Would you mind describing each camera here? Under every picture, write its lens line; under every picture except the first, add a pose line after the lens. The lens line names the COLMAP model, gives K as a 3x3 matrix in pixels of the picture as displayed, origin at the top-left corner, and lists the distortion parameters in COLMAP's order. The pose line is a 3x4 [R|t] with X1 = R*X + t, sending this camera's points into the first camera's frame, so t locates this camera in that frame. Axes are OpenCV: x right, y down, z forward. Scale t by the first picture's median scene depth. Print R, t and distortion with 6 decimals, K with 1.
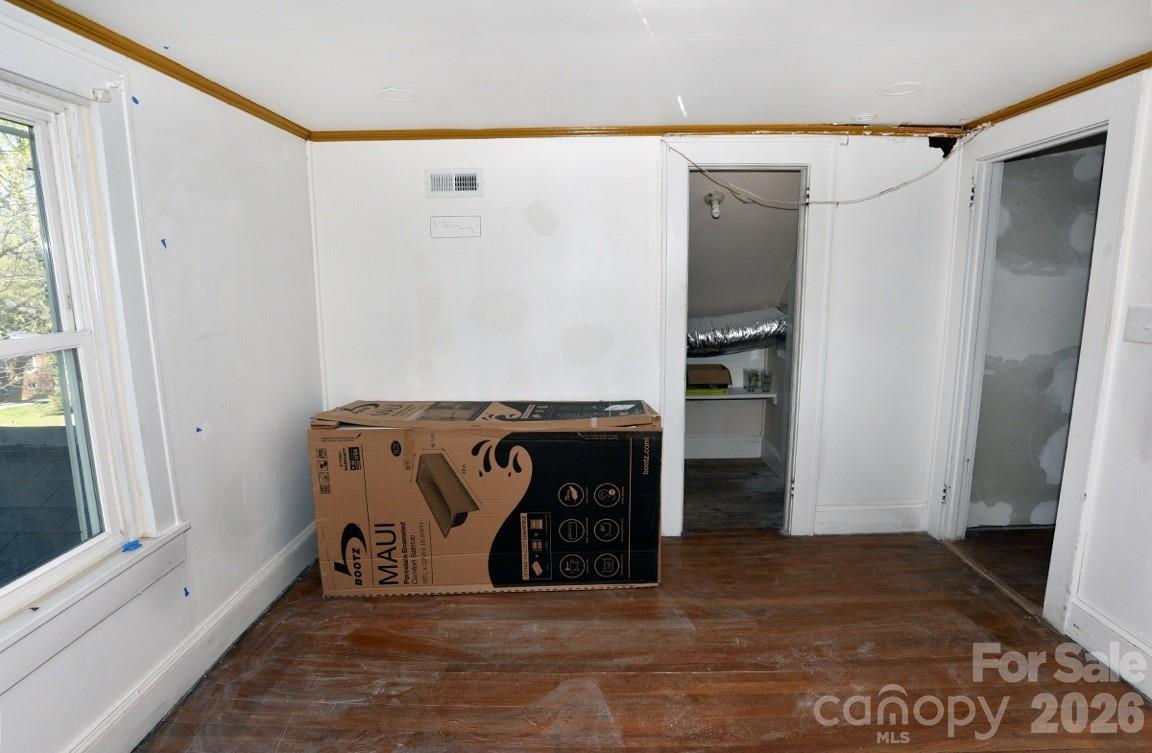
lens RADIAL K [[593.3, 0, 580.1], [0, 593.3, 378.4], [0, 0, 1]] dist [-0.062663, 0.015642]
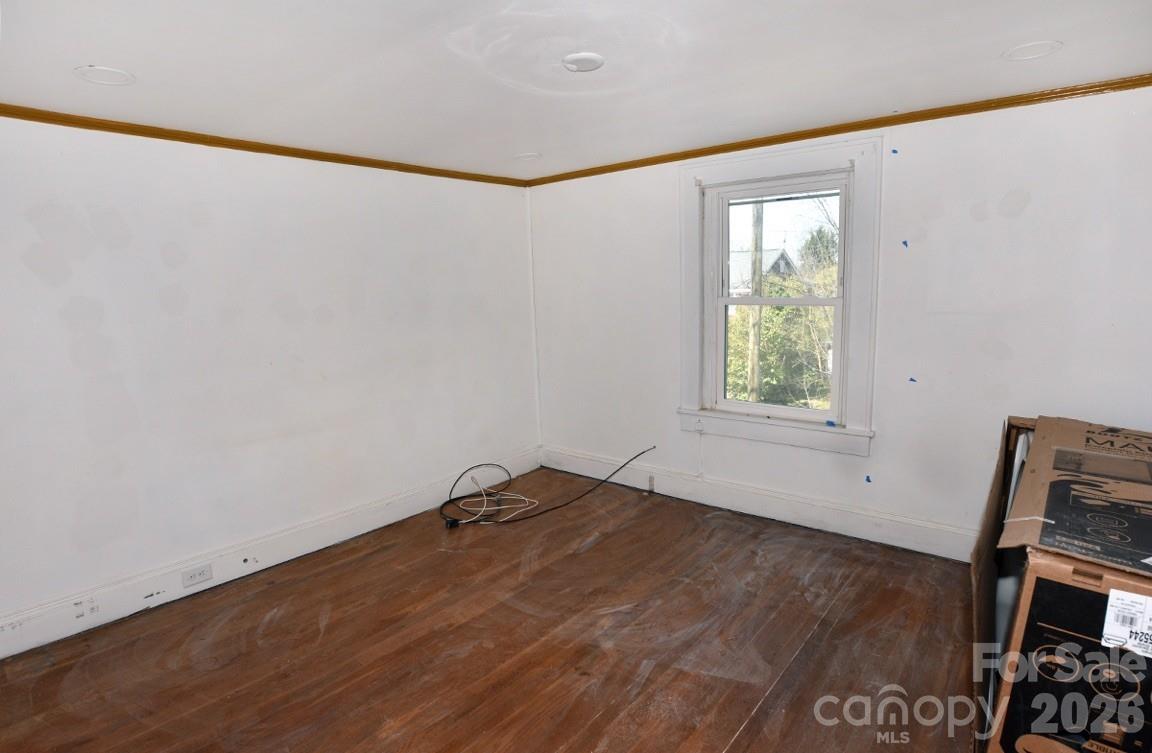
lens RADIAL K [[593.3, 0, 575.5], [0, 593.3, 375.6], [0, 0, 1]] dist [-0.062663, 0.015642]
pose [[-0.626779, 0.146924, -0.765220, 0.904525], [-0.103701, 0.957597, 0.268801, -0.212157], [0.772266, 0.247832, -0.584966, 1.225378]]
